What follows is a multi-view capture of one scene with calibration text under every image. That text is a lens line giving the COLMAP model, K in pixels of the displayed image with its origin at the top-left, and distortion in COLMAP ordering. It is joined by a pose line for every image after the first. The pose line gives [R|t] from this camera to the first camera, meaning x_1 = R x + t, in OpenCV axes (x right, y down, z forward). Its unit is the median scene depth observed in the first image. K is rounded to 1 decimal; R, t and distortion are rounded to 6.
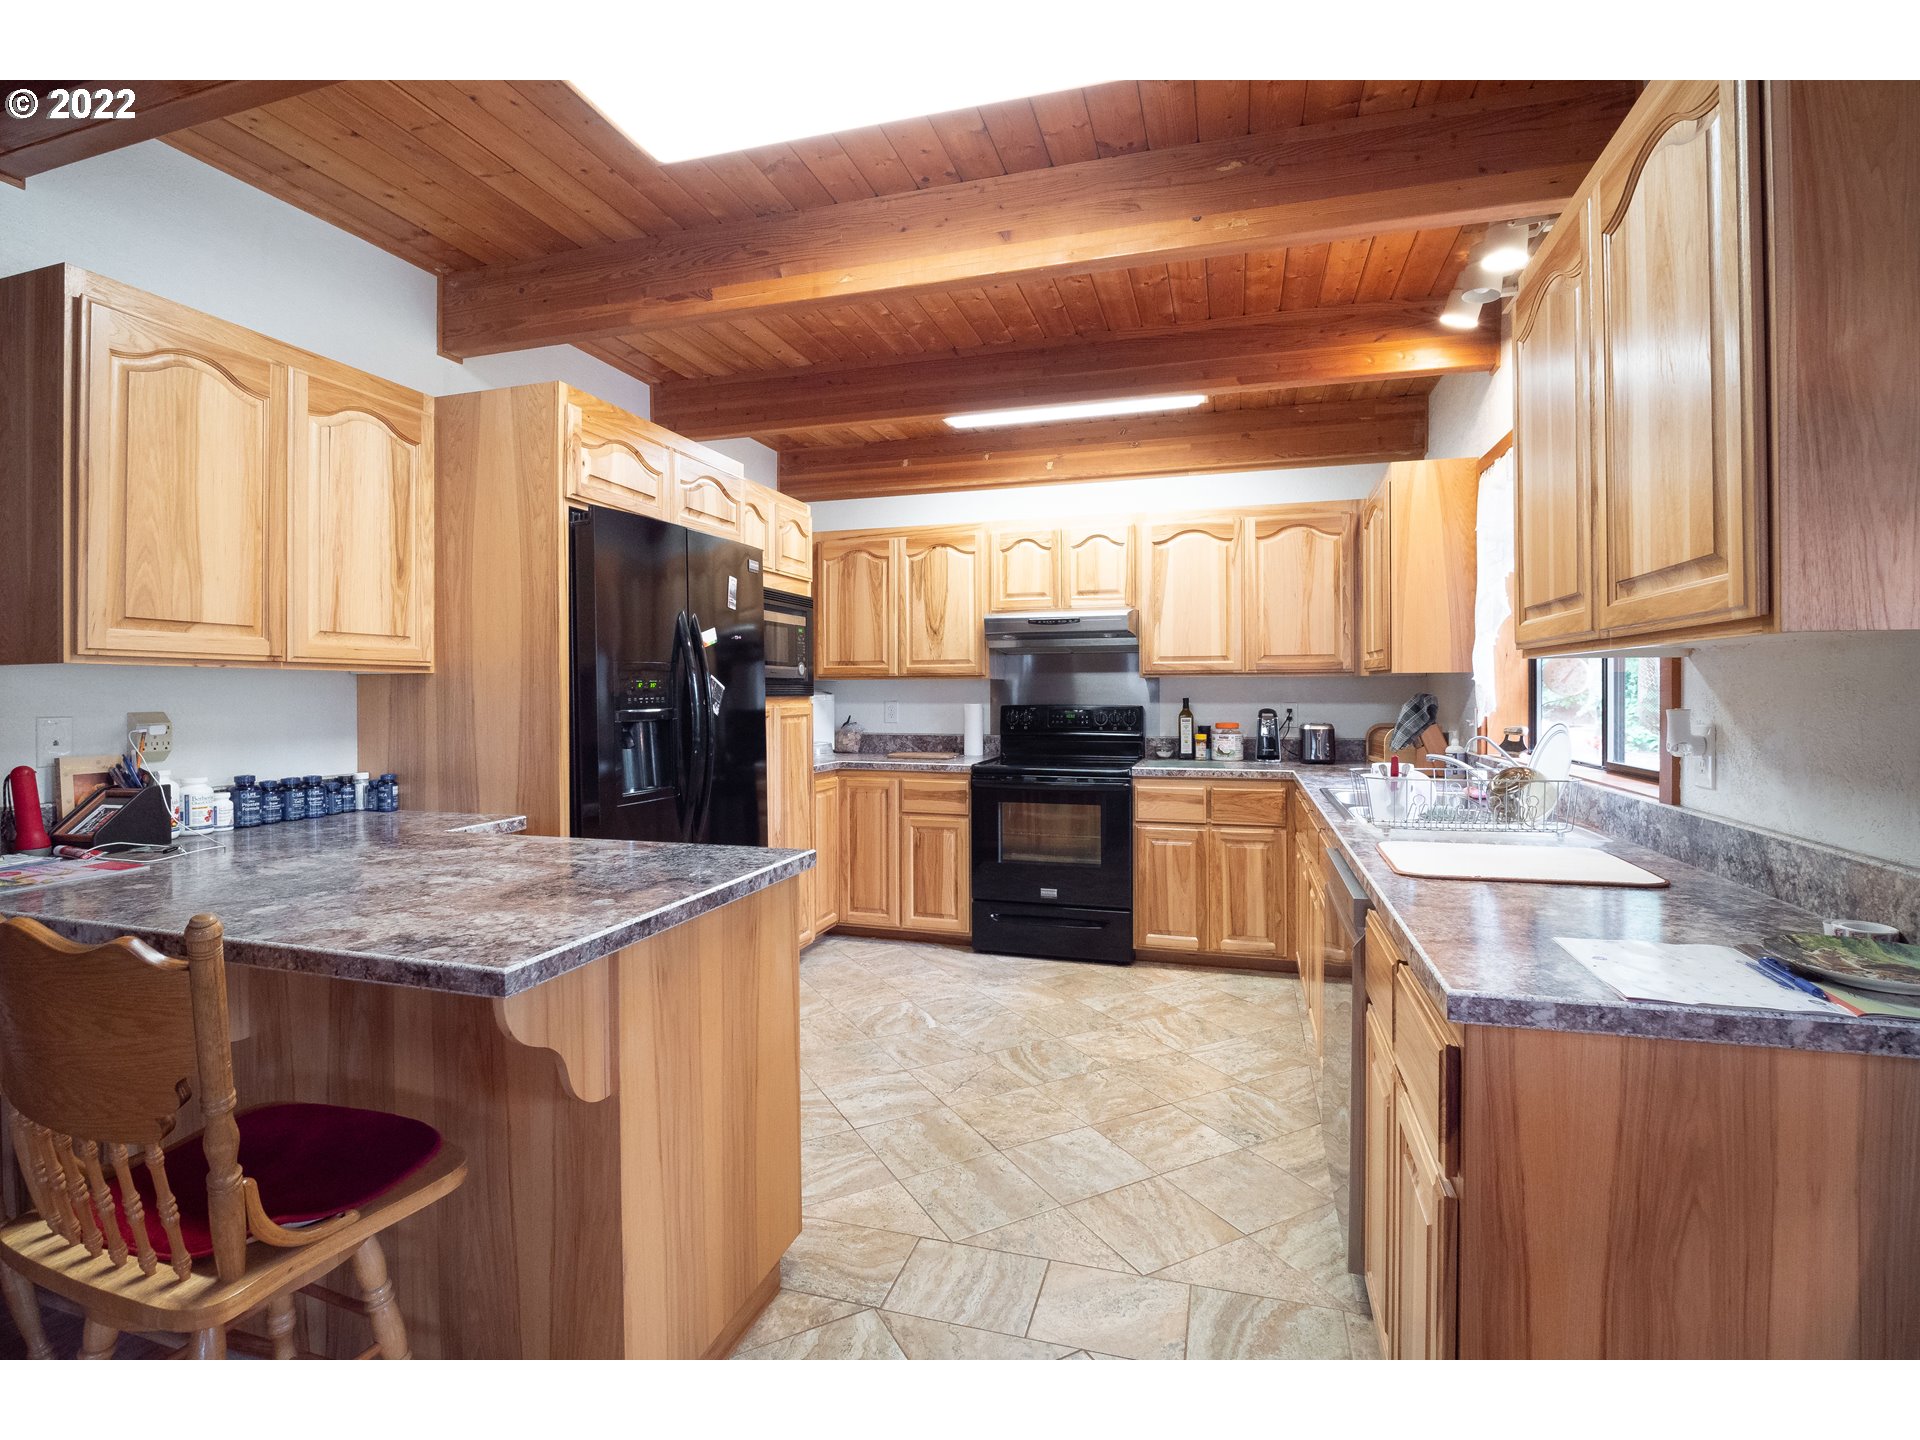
lens RADIAL K [[908.2, 0, 963.8], [0, 908.2, 685.4], [0, 0, 1]] dist [-0.000083, -0.000069]
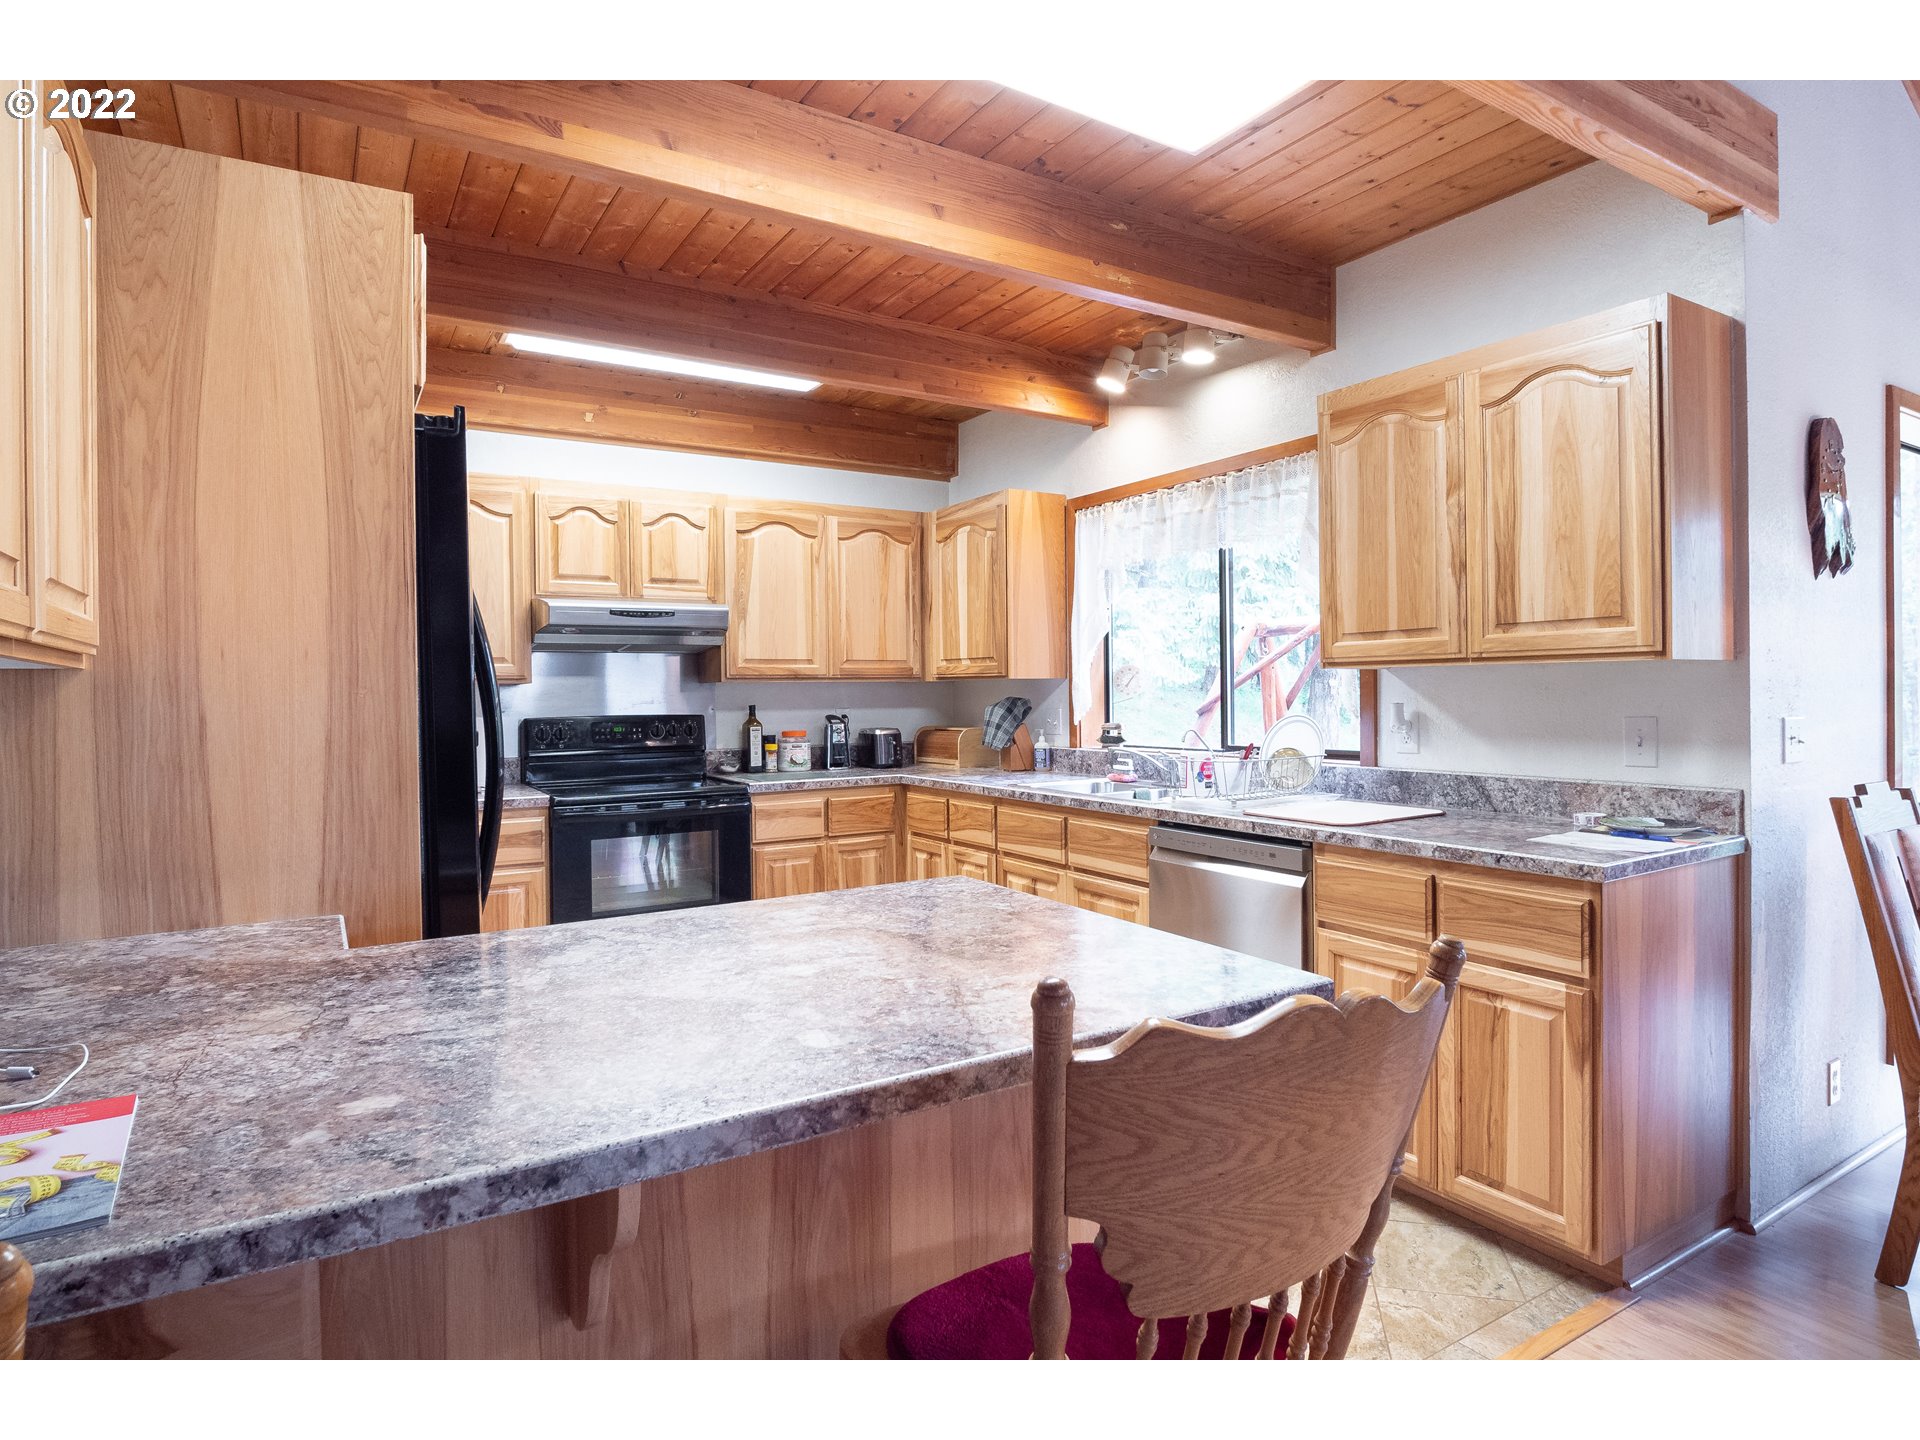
lens RADIAL K [[1068.9, 0, 961.5], [0, 1068.9, 685.6], [0, 0, 1]] dist [-0.002760, -0.001061]
pose [[0.661743, -0.000048, 0.749731, -0.461268], [0.004995, 0.999978, -0.004345, 0.000481], [-0.749714, 0.006620, 0.661728, 0.154271]]
